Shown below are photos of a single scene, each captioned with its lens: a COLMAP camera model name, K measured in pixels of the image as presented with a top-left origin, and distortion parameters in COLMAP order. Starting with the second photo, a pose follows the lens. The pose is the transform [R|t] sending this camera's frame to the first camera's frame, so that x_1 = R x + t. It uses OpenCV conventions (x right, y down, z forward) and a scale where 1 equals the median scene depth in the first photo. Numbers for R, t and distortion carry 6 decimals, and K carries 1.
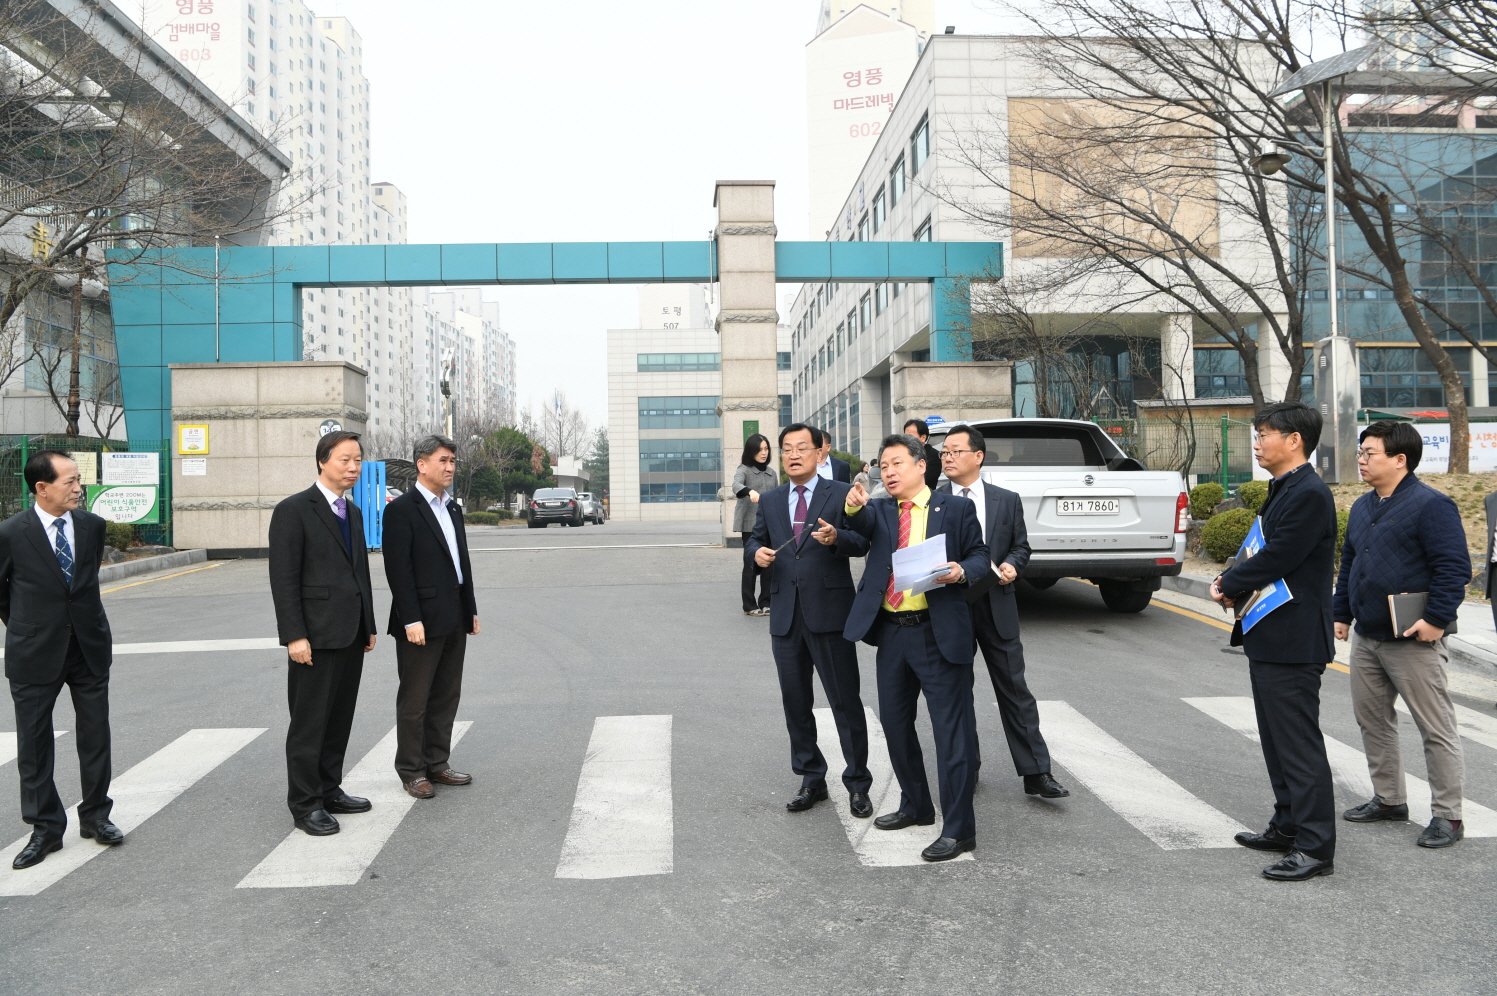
lens RADIAL K [[1152.7, 0, 742.8], [0, 1152.7, 492.4], [0, 0, 1]] dist [-0.058725, 0.026602]
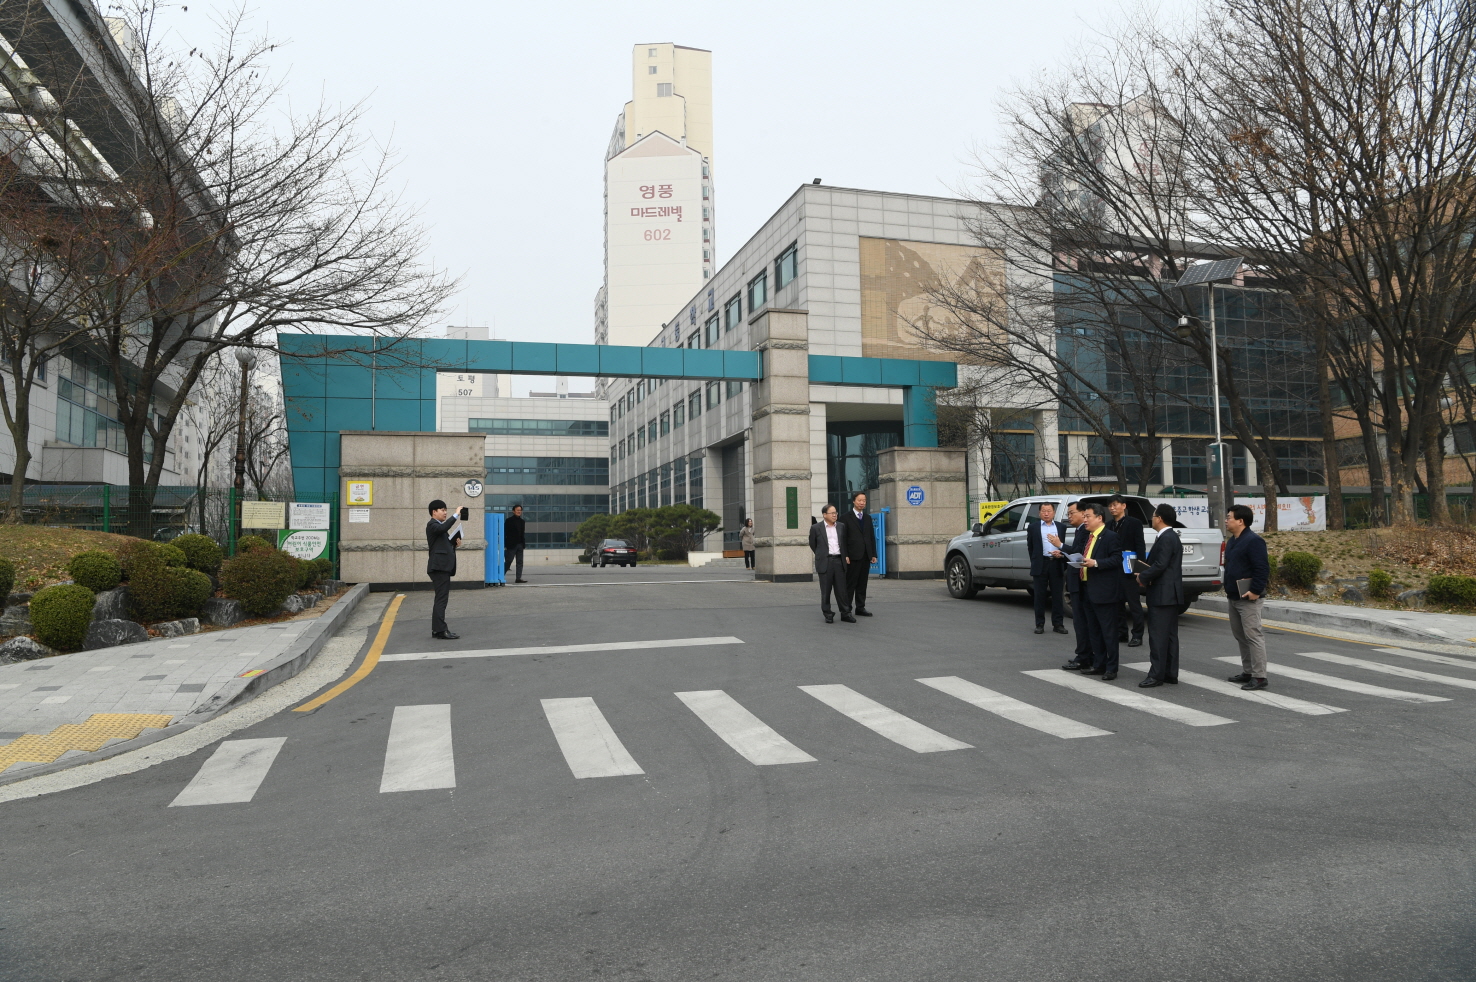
lens RADIAL K [[1015.4, 0, 737.0], [0, 1015.4, 487.0], [0, 0, 1]] dist [-0.072503, 0.014132]
pose [[0.973493, 0.019965, 0.227842, -0.332538], [-0.007453, 0.998423, -0.055643, 0.003966], [-0.228593, 0.052470, 0.972107, -0.136456]]
